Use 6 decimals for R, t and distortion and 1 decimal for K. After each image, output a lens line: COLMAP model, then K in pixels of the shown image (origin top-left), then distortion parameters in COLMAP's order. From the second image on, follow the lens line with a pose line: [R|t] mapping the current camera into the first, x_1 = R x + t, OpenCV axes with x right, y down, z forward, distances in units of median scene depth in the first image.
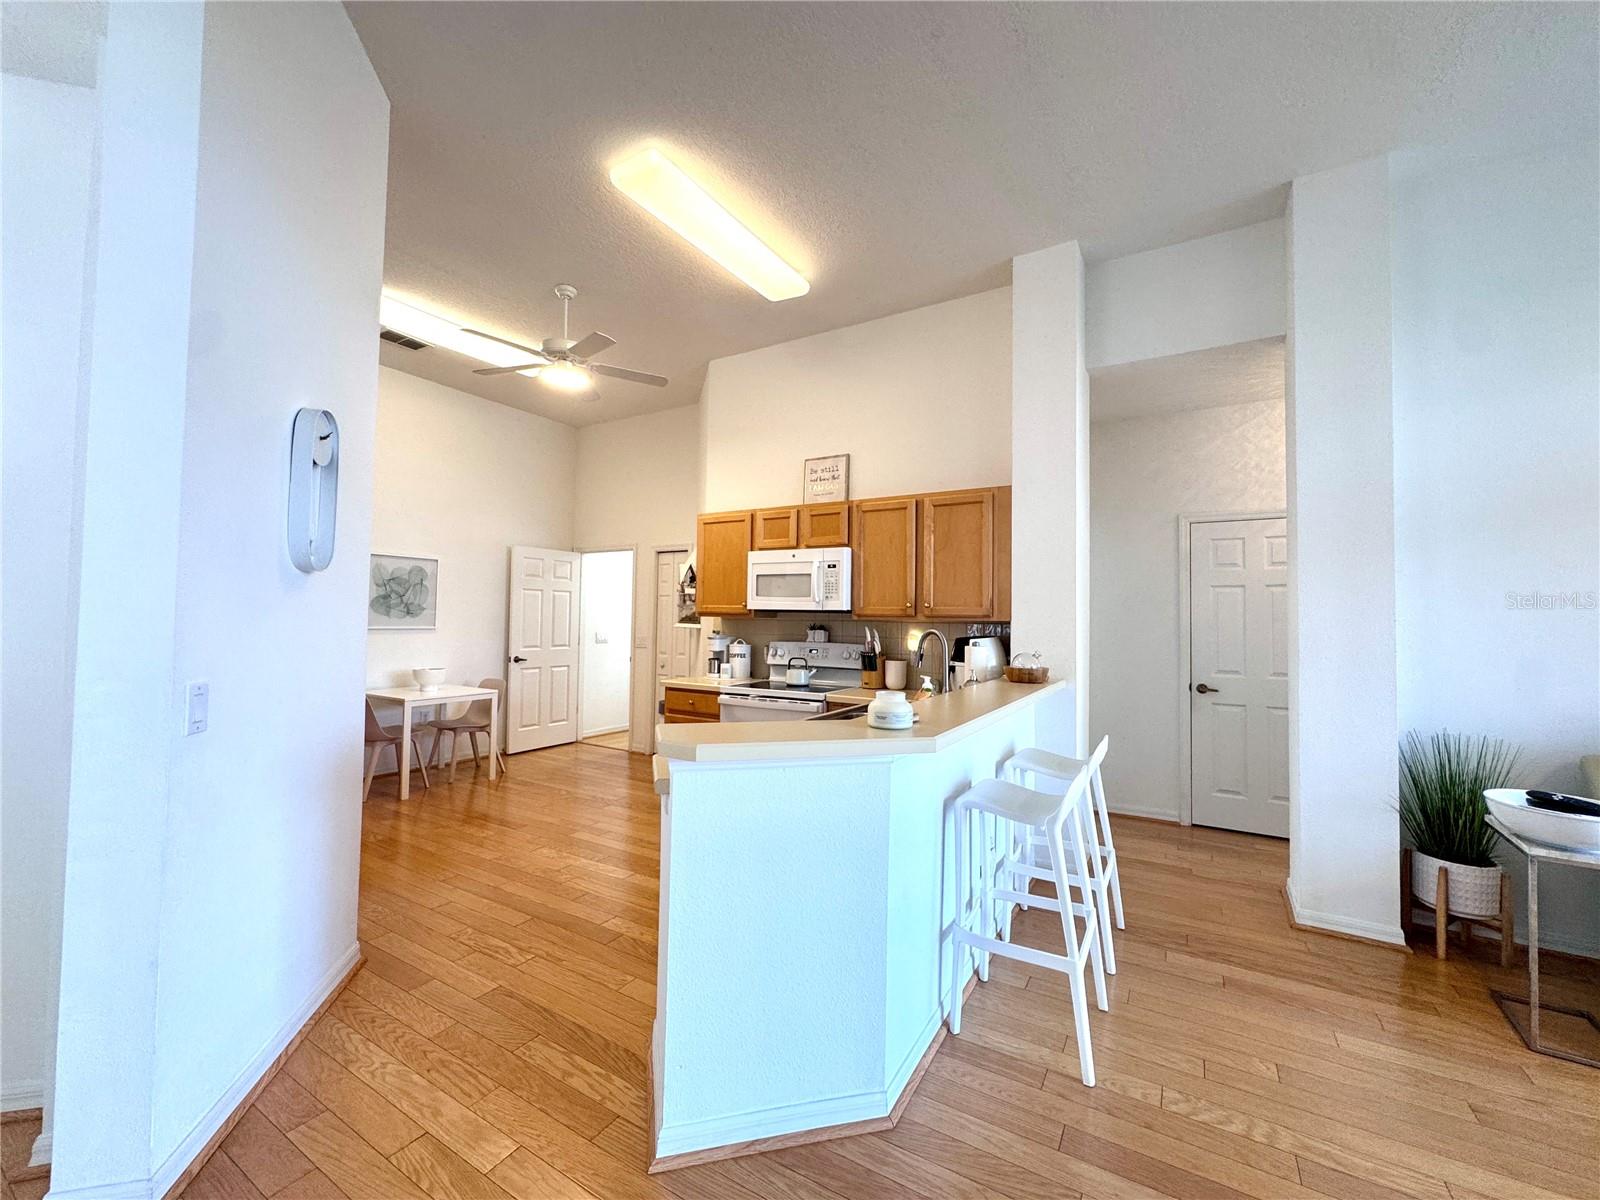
lens RADIAL K [[650.5, 0, 800.0], [0, 650.5, 600.0], [0, 0, 1]] dist [-0.001210, -0.000080]
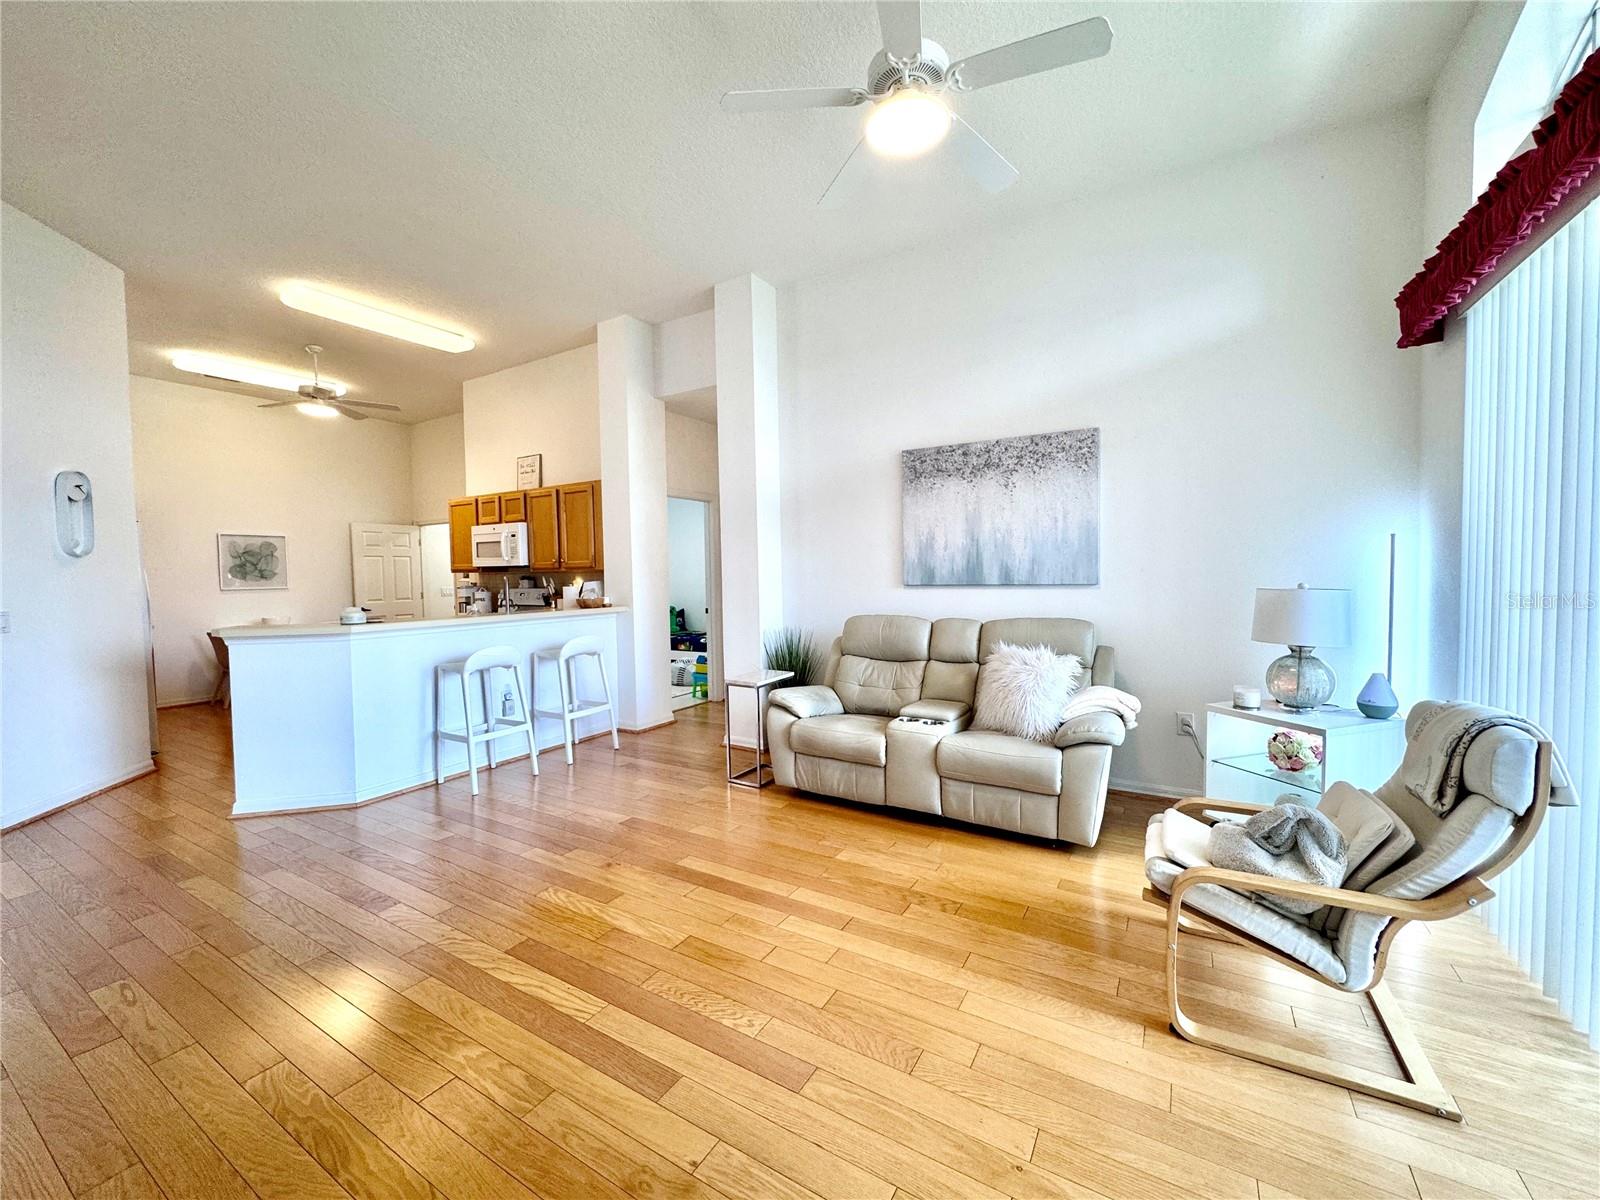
lens RADIAL K [[640.7, 0, 800.0], [0, 640.7, 600.0], [0, 0, 1]] dist [-0.002600, -0.000147]
pose [[0.999487, -0.031952, 0.002292, 0.649486], [0.031692, 0.996698, 0.074763, 0.004398], [-0.004673, -0.074652, 0.997199, -0.426141]]
